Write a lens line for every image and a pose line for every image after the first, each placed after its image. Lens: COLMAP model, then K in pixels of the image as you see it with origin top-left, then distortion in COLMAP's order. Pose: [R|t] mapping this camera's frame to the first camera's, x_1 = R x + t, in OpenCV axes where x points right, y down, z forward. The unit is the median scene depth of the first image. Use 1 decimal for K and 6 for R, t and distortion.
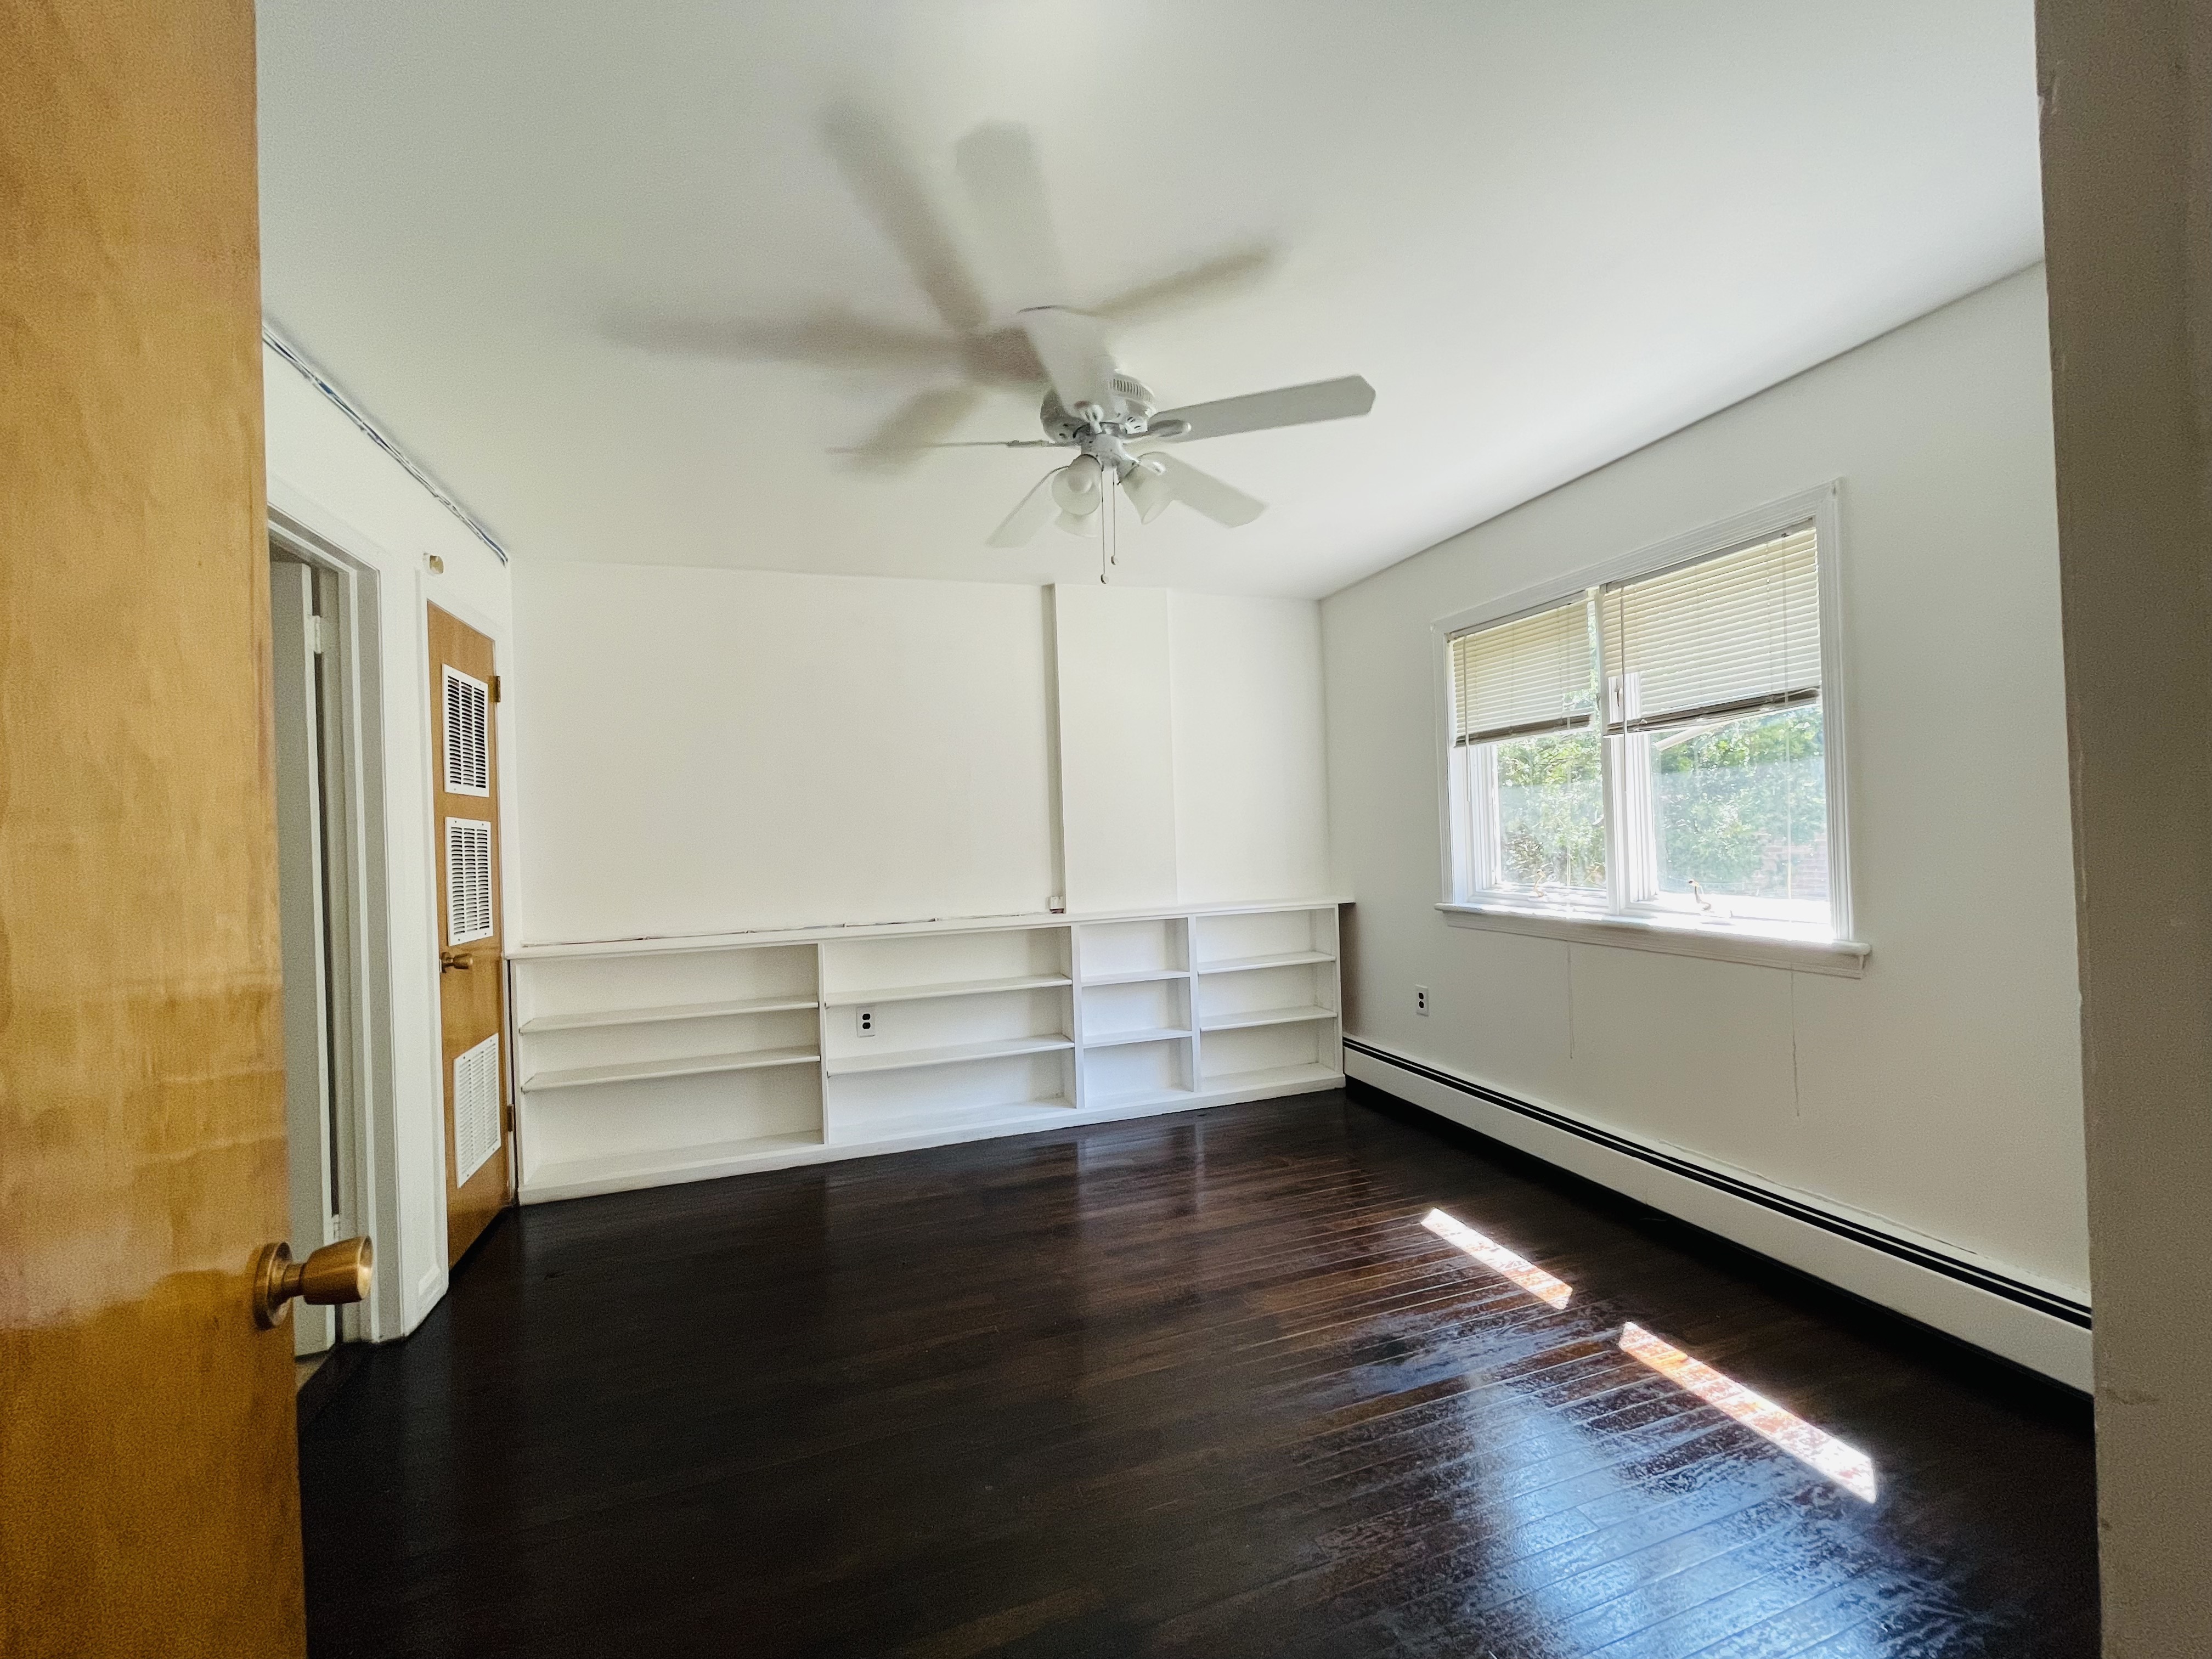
lens RADIAL K [[890.7, 0, 1098.8], [0, 890.7, 826.7], [0, 0, 1]] dist [-0.003282, -0.000149]
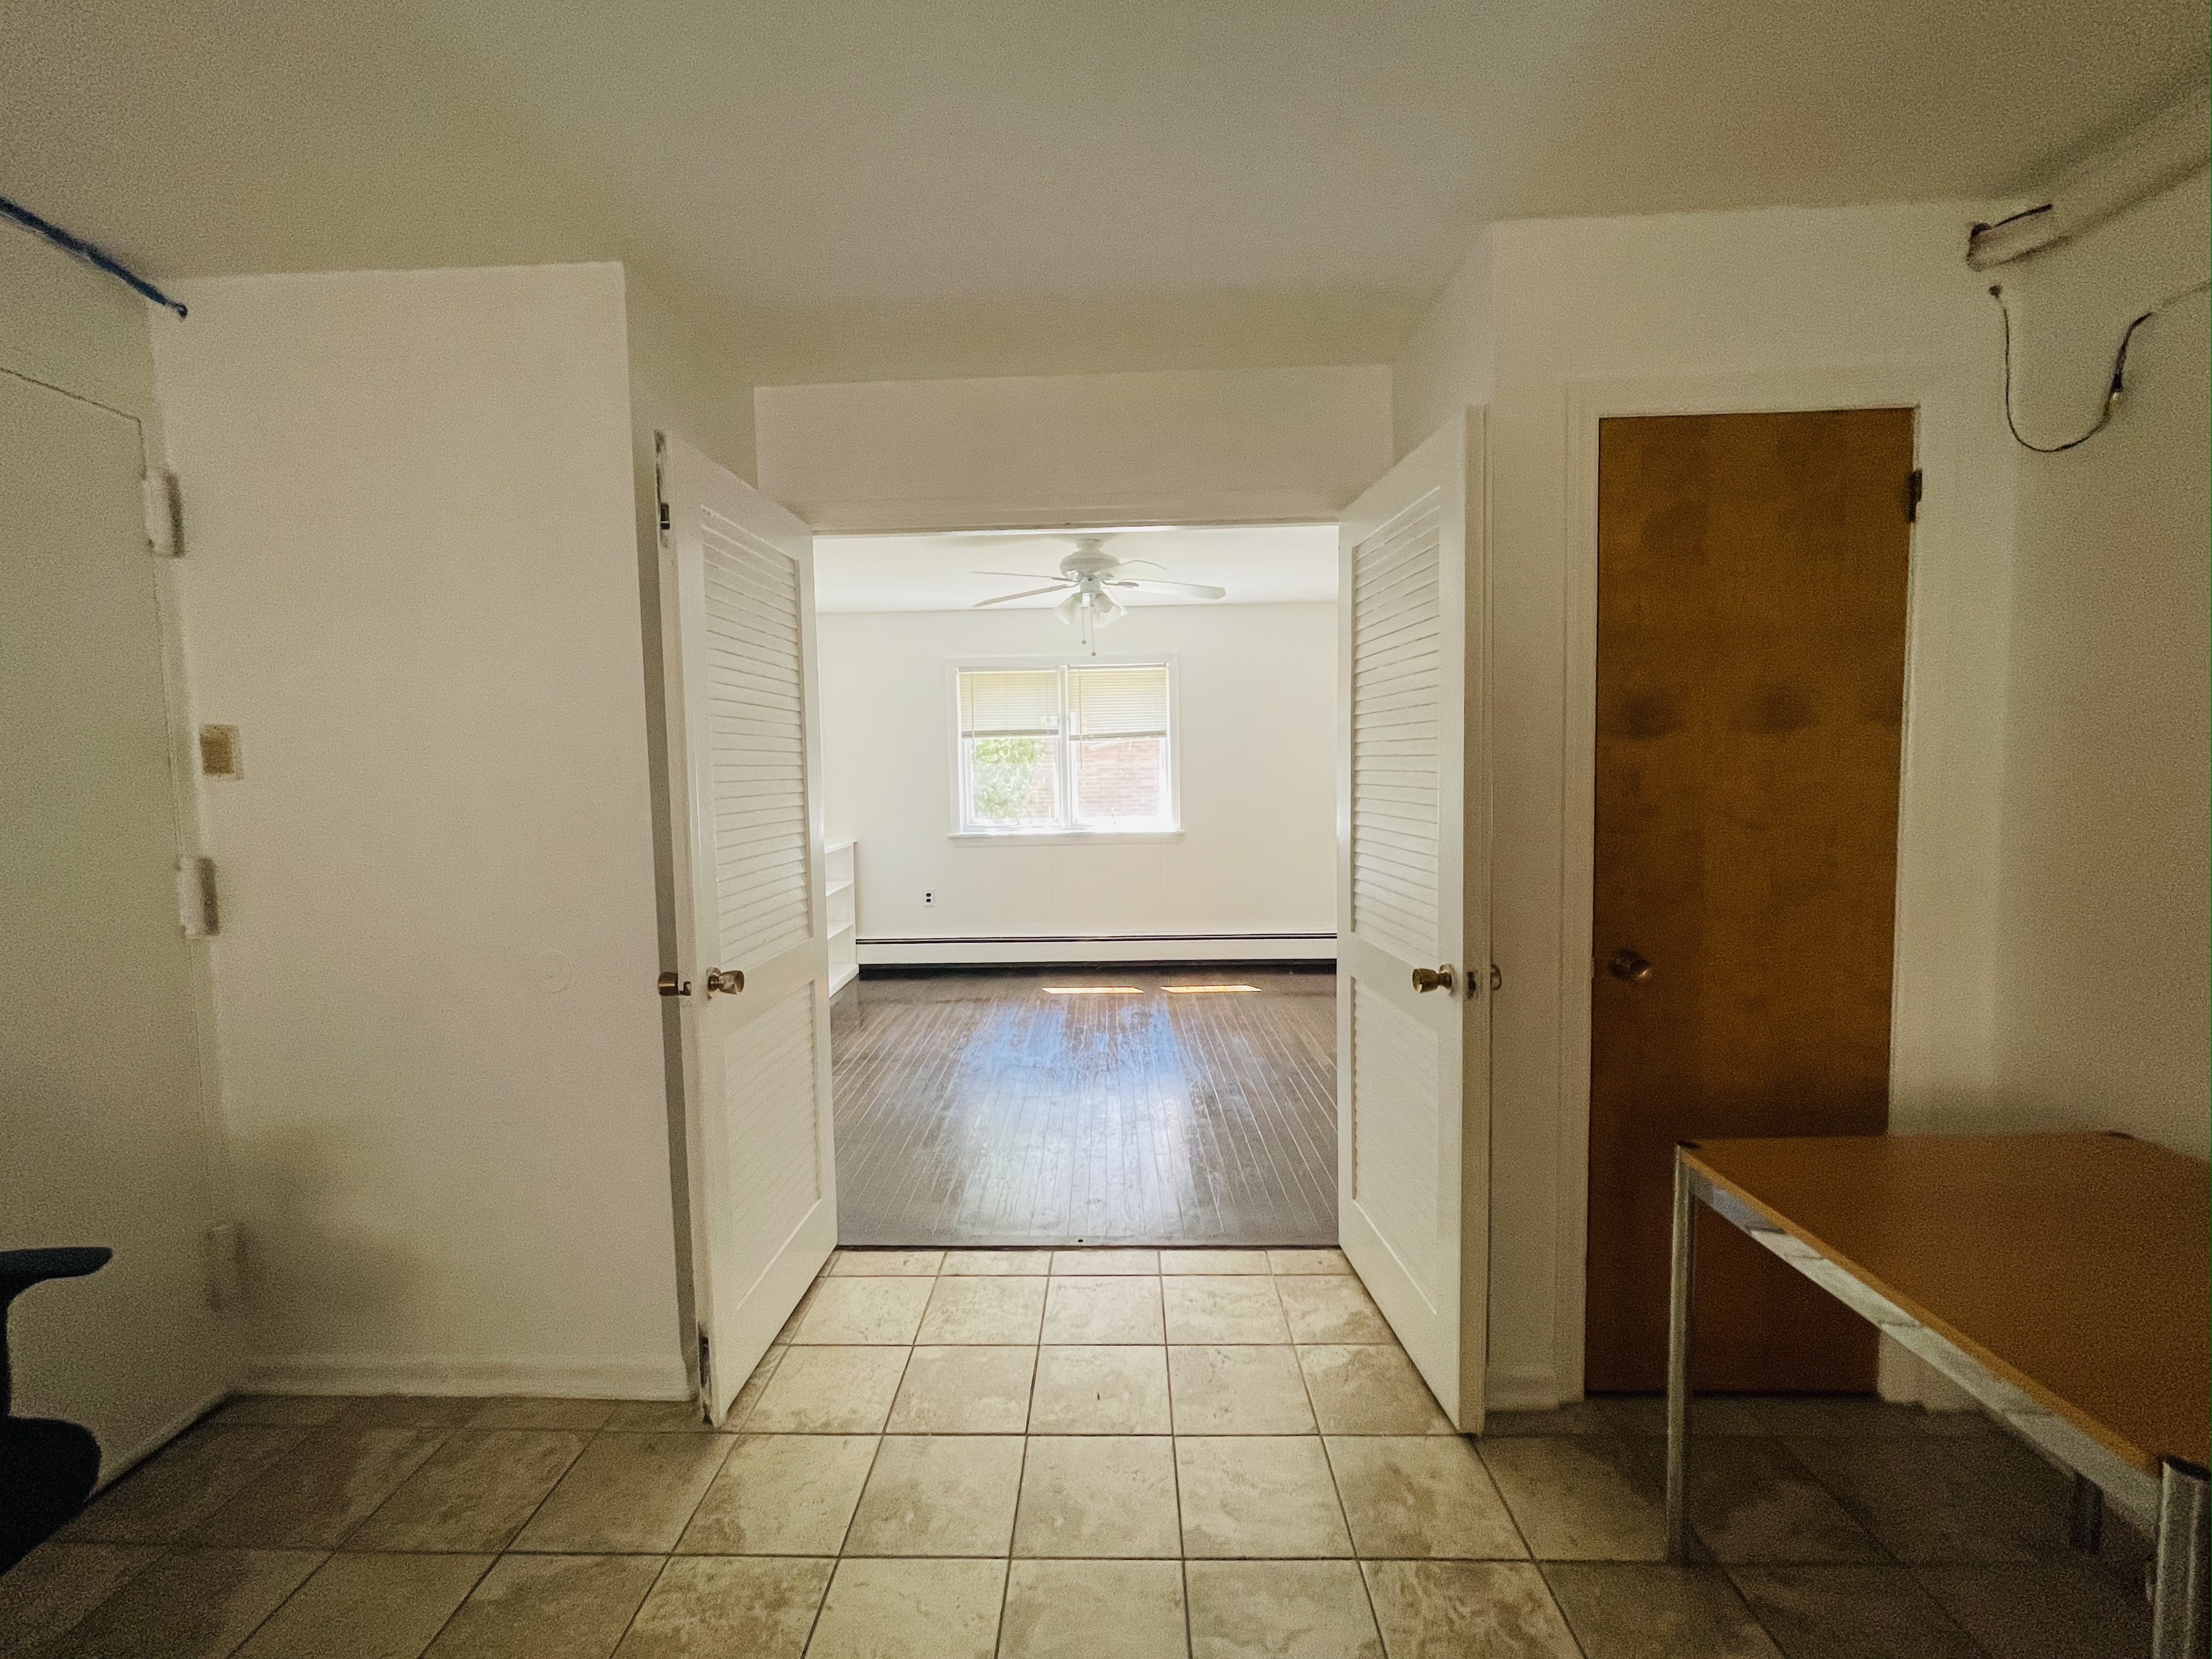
lens RADIAL K [[890.8, 0, 1098.8], [0, 890.8, 826.7], [0, 0, 1]] dist [-0.003282, -0.000149]
pose [[0.338469, -0.028489, 0.940546, -1.310824], [0.001152, 0.999553, 0.029862, 0.031835], [-0.940977, -0.009023, 0.338351, 0.251393]]
